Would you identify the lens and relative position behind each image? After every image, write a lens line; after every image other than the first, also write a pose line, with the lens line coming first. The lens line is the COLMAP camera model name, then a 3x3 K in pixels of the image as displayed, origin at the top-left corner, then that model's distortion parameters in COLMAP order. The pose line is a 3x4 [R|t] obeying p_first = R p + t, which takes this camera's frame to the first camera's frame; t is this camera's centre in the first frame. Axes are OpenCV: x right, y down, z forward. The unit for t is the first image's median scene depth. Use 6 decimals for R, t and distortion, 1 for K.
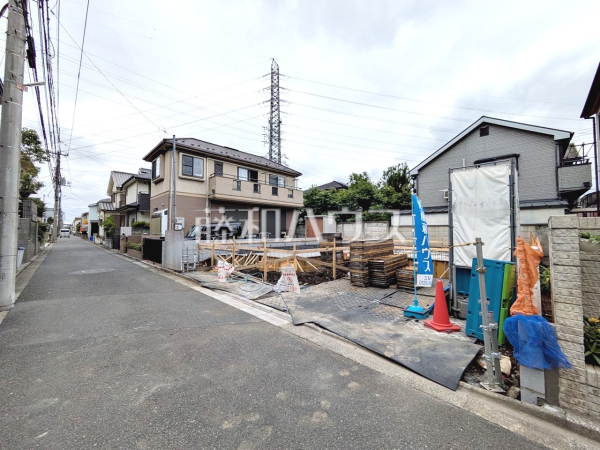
lens RADIAL K [[236.2, 0, 299.4], [0, 236.2, 224.1], [0, 0, 1]] dist [0.002450, -0.000601]
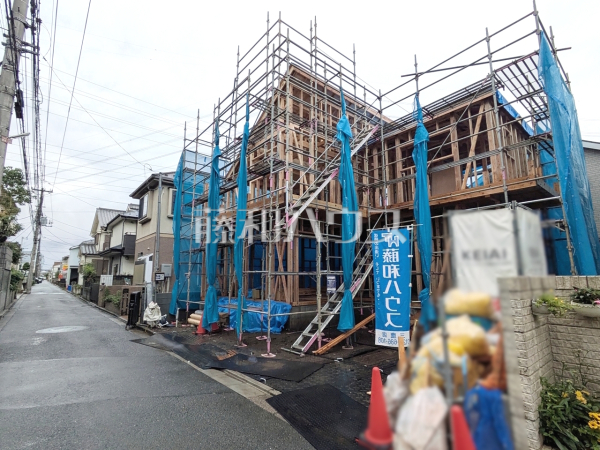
lens RADIAL K [[303.6, 0, 299.1], [0, 303.6, 231.6], [0, 0, 1]] dist [-0.015673, 0.012267]
pose [[0.996621, -0.019239, -0.079855, 0.046236], [0.009894, 0.993221, -0.115817, -0.010580], [0.081542, 0.114636, 0.990055, -0.036324]]
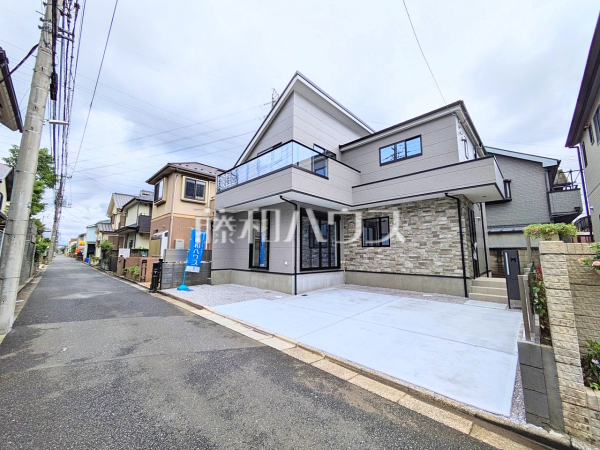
lens RADIAL K [[236.7, 0, 299.6], [0, 236.7, 224.0], [0, 0, 1]] dist [0.001994, -0.000521]
pose [[0.999960, 0.004818, 0.007578, -0.005051], [-0.004096, 0.995699, -0.092551, -0.001550], [-0.007991, 0.092516, 0.995679, -0.009469]]
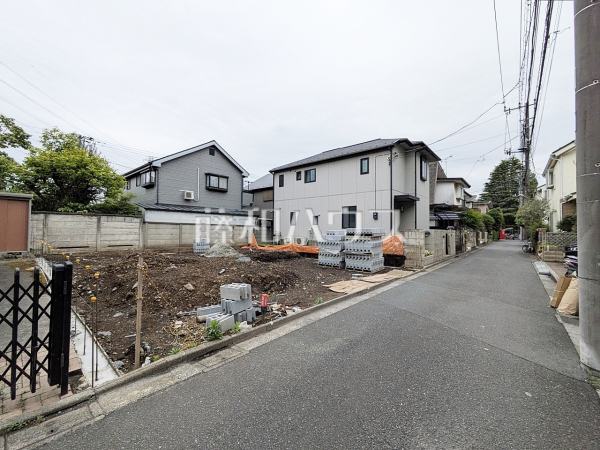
lens RADIAL K [[250.0, 0, 300.0], [0, 250.0, 225.0], [0, 0, 1]] dist [0.000633, 0.000498]
pose [[-0.067874, 0.020837, 0.997476, -0.524146], [-0.045000, 0.998700, -0.023924, 0.015356], [-0.996679, -0.046510, -0.066848, 0.512730]]
